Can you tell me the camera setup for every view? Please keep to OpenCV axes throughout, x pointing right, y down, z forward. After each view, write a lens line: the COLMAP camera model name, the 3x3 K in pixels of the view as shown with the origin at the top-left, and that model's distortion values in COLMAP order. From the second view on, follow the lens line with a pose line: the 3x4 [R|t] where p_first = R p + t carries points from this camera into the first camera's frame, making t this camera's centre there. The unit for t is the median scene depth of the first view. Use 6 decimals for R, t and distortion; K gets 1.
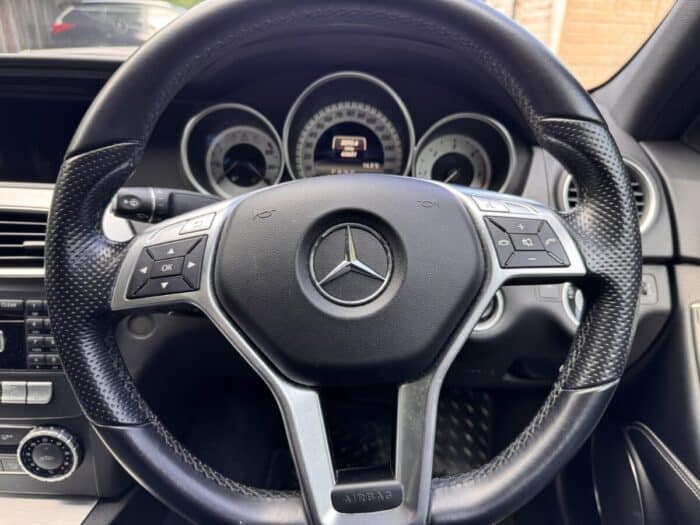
lens RADIAL K [[505.1, 0, 350.0], [0, 505.1, 262.5], [0, 0, 1]] dist [0.056865, -0.078362]
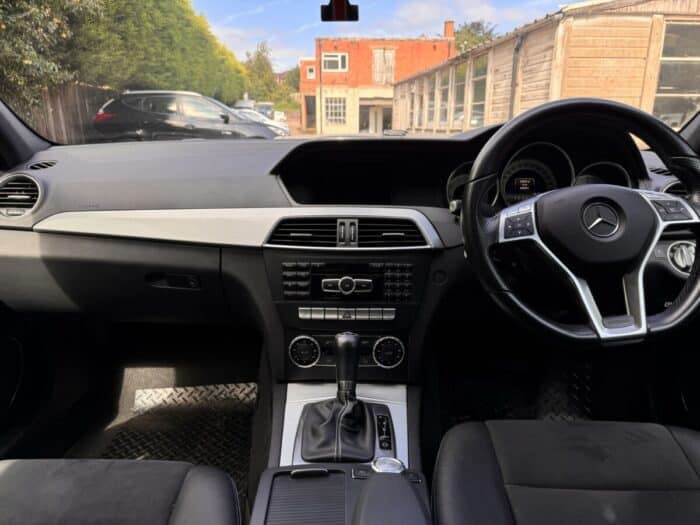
lens RADIAL K [[478.1, 0, 348.3], [0, 478.1, 254.5], [0, 0, 1]] dist [-0.007486, -0.002964]
pose [[0.999140, -0.029990, -0.028639, -0.721522], [0.025919, 0.990743, -0.133254, 0.276610], [0.032370, 0.132397, 0.990668, -0.791298]]
